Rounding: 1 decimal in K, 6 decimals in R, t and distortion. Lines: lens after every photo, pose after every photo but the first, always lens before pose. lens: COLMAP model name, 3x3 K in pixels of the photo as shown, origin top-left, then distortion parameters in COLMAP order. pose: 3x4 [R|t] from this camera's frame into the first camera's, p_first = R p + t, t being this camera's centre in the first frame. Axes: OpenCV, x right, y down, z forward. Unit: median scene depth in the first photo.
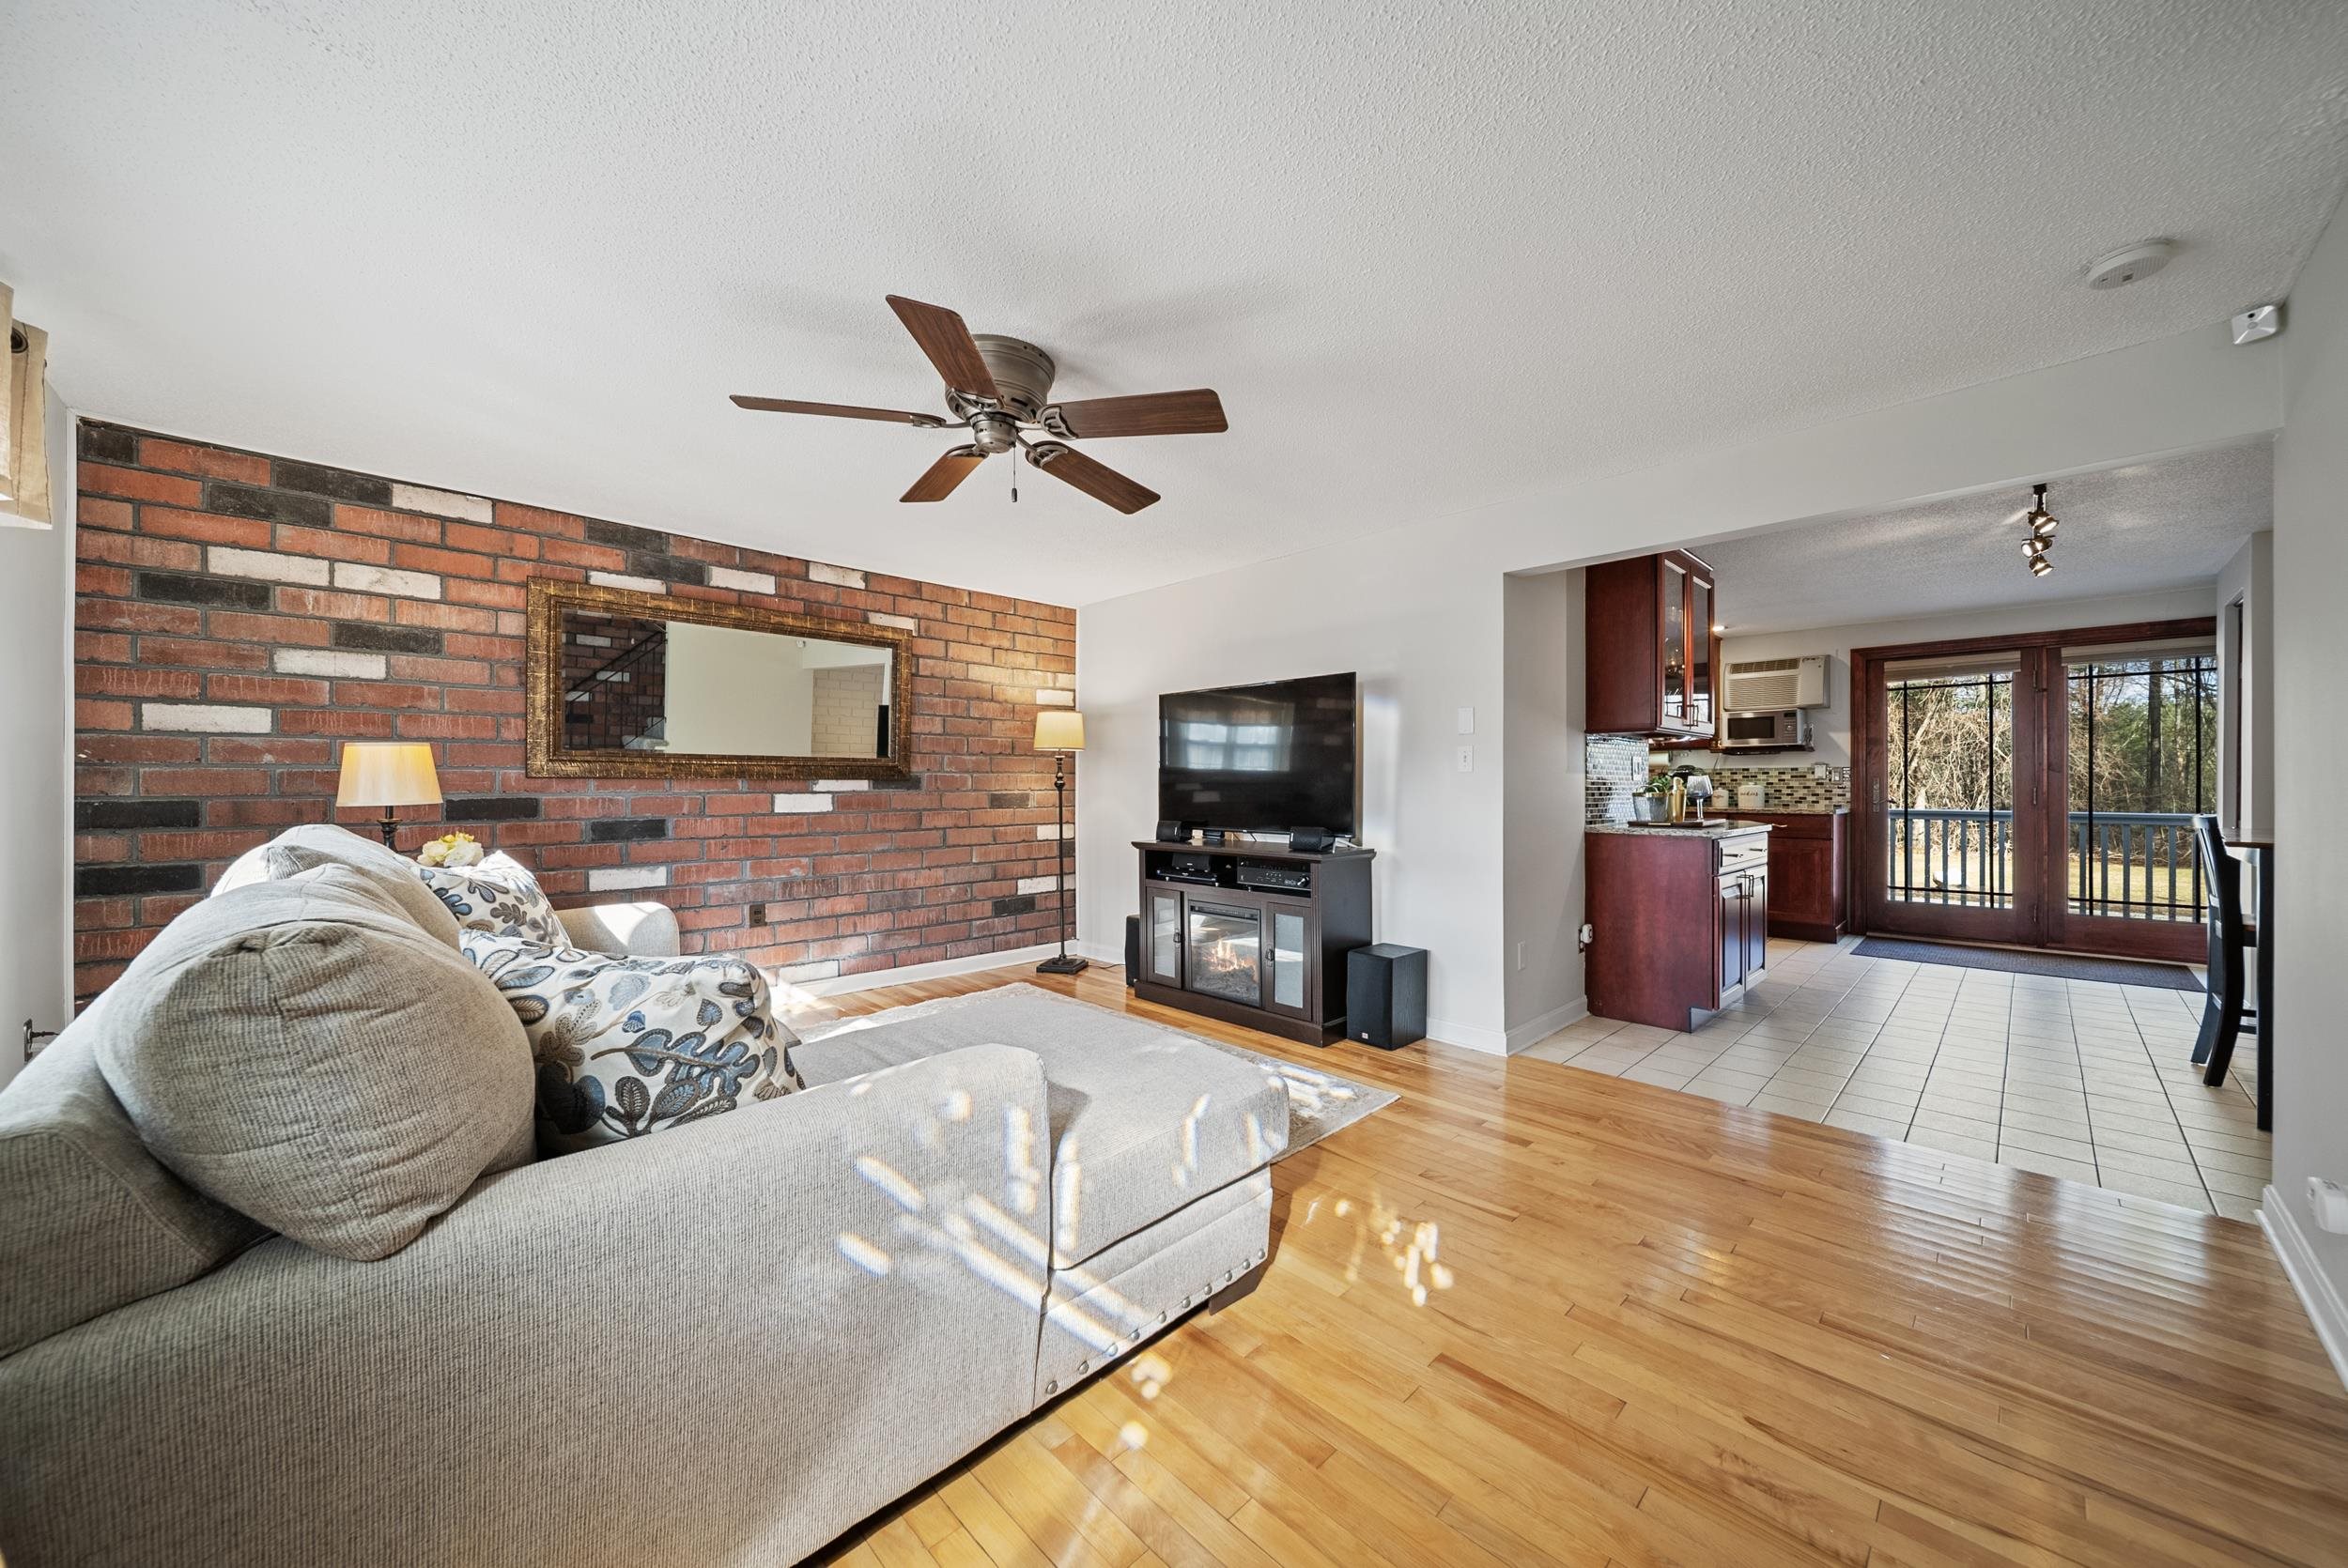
lens RADIAL K [[831.2, 0, 1177.1], [0, 831.2, 783.4], [0, 0, 1]] dist [0.000753, -0.001221]
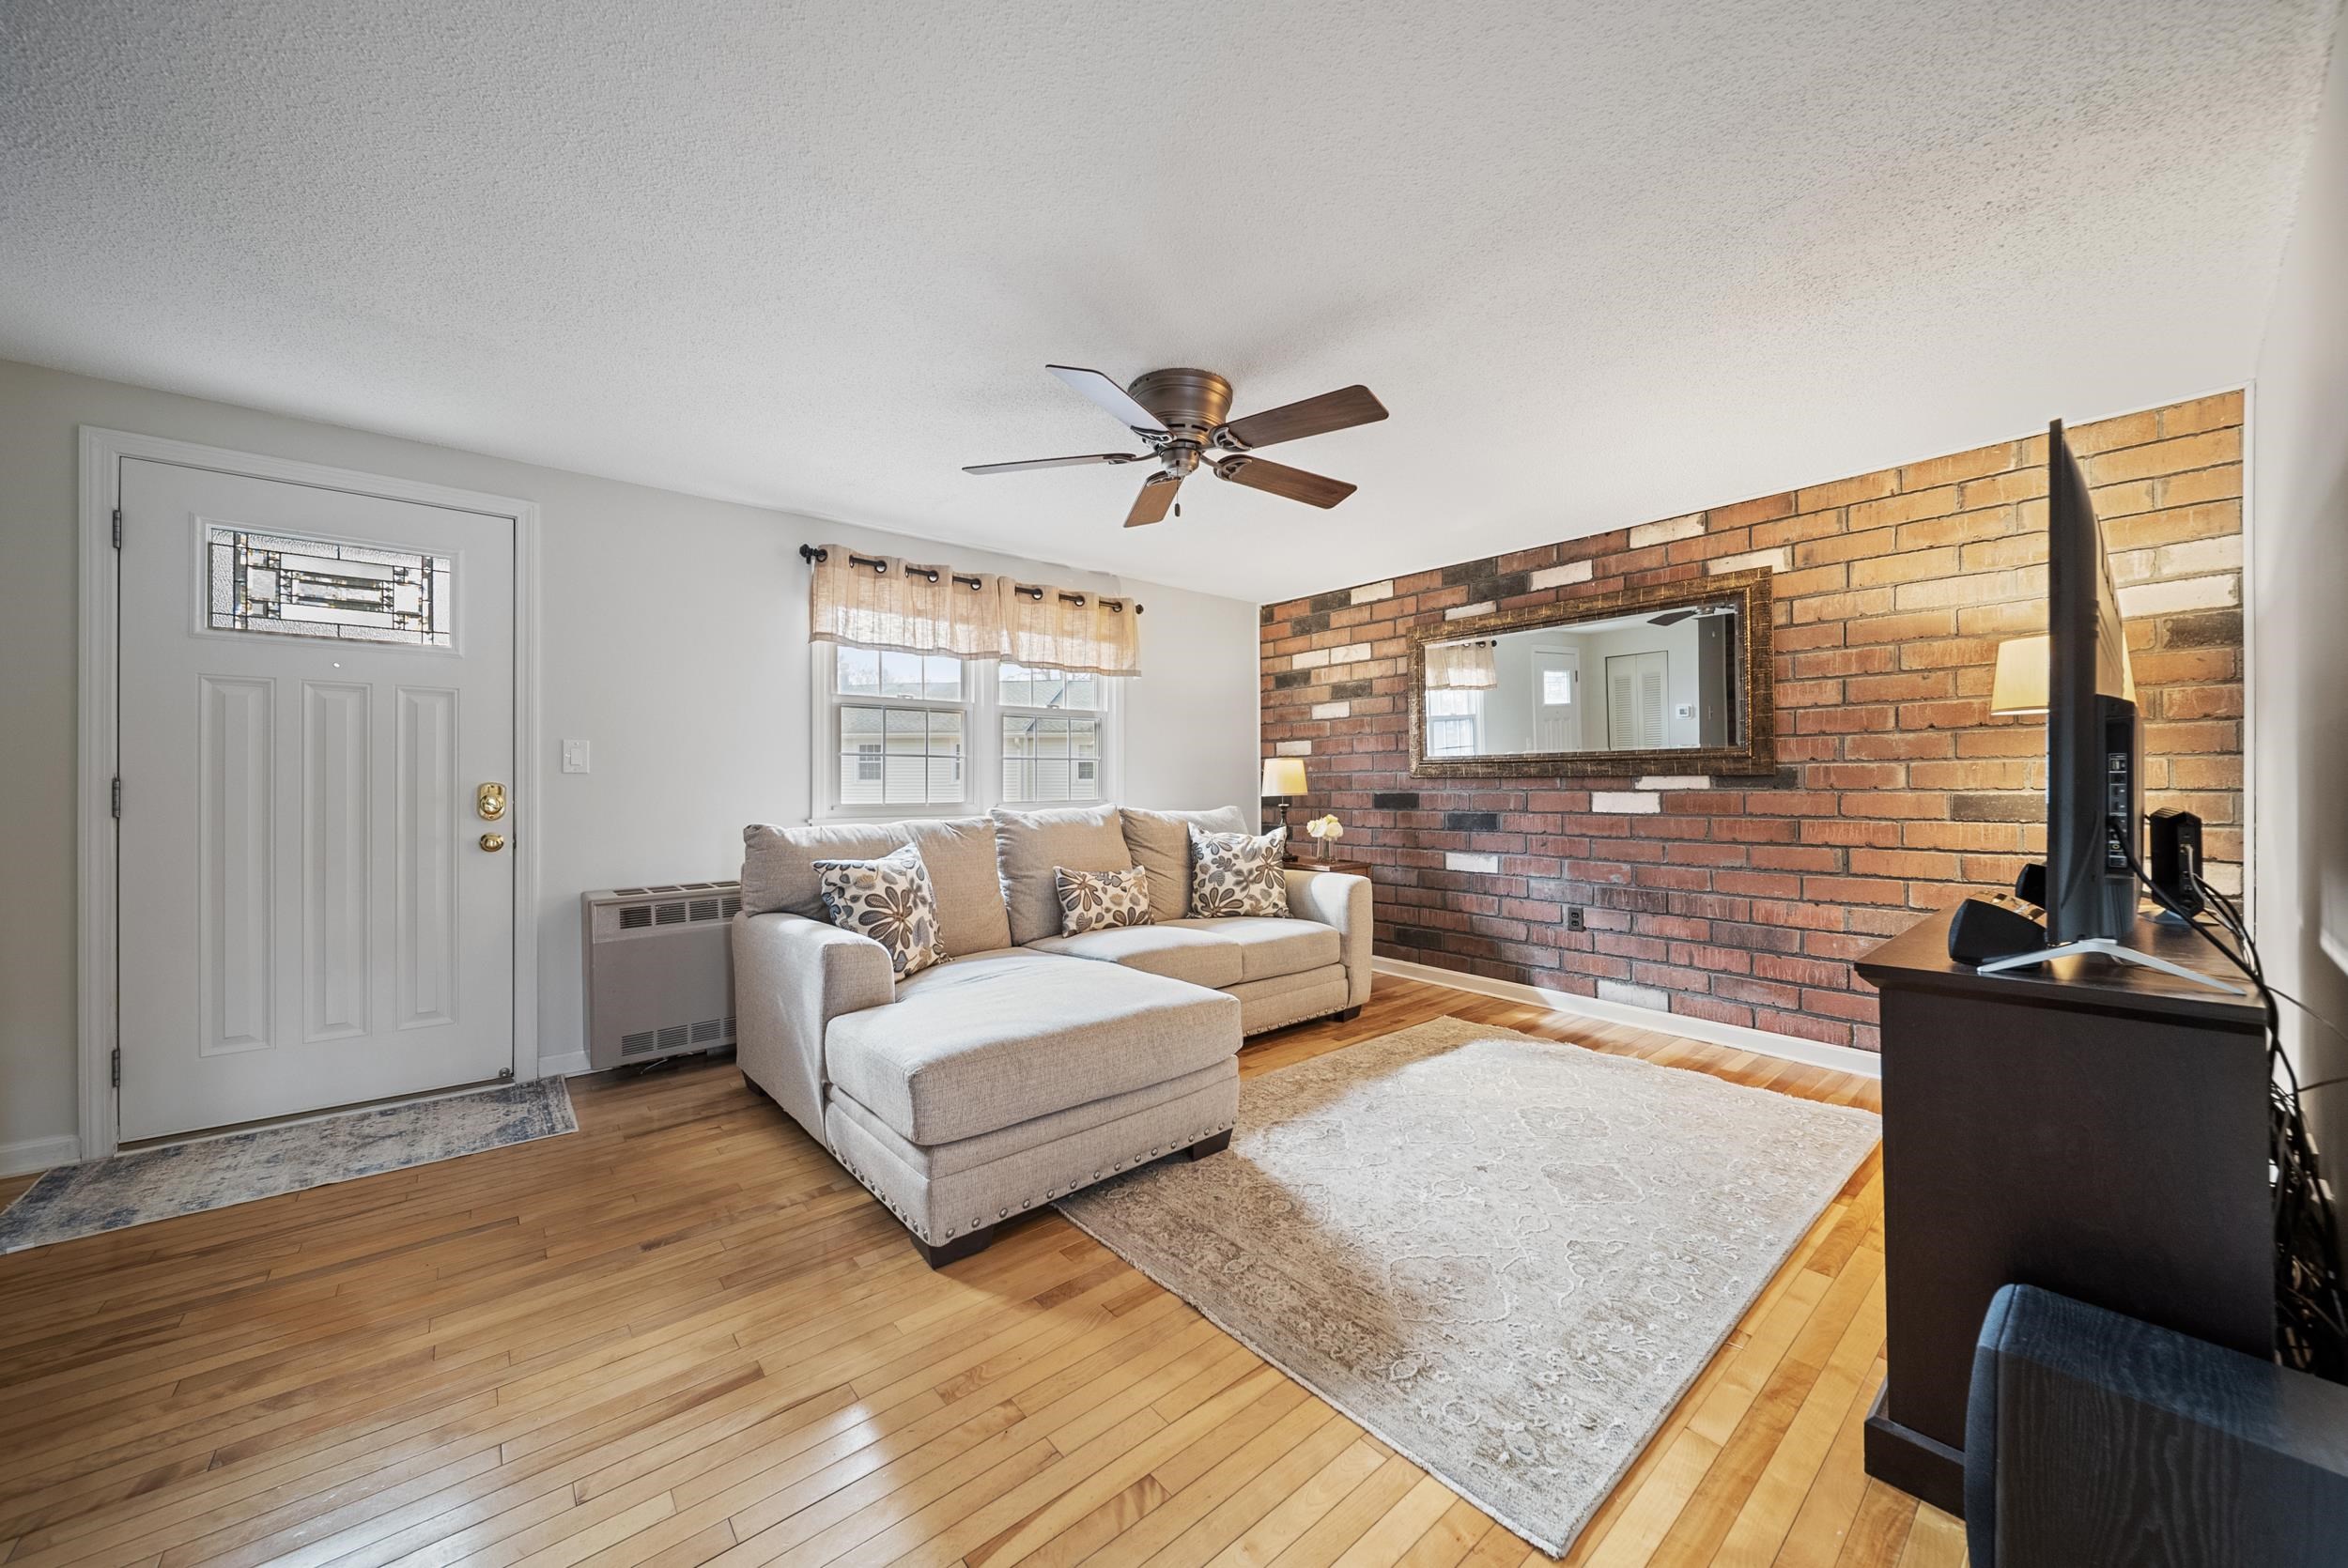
lens RADIAL K [[831.2, 0, 1174.9], [0, 831.2, 788.8], [0, 0, 1]] dist [0.000753, -0.001221]
pose [[-0.072126, 0.004331, -0.997386, 0.416402], [0.006855, 0.999969, 0.003846, 0.001910], [0.997372, -0.006559, -0.072154, 0.512095]]
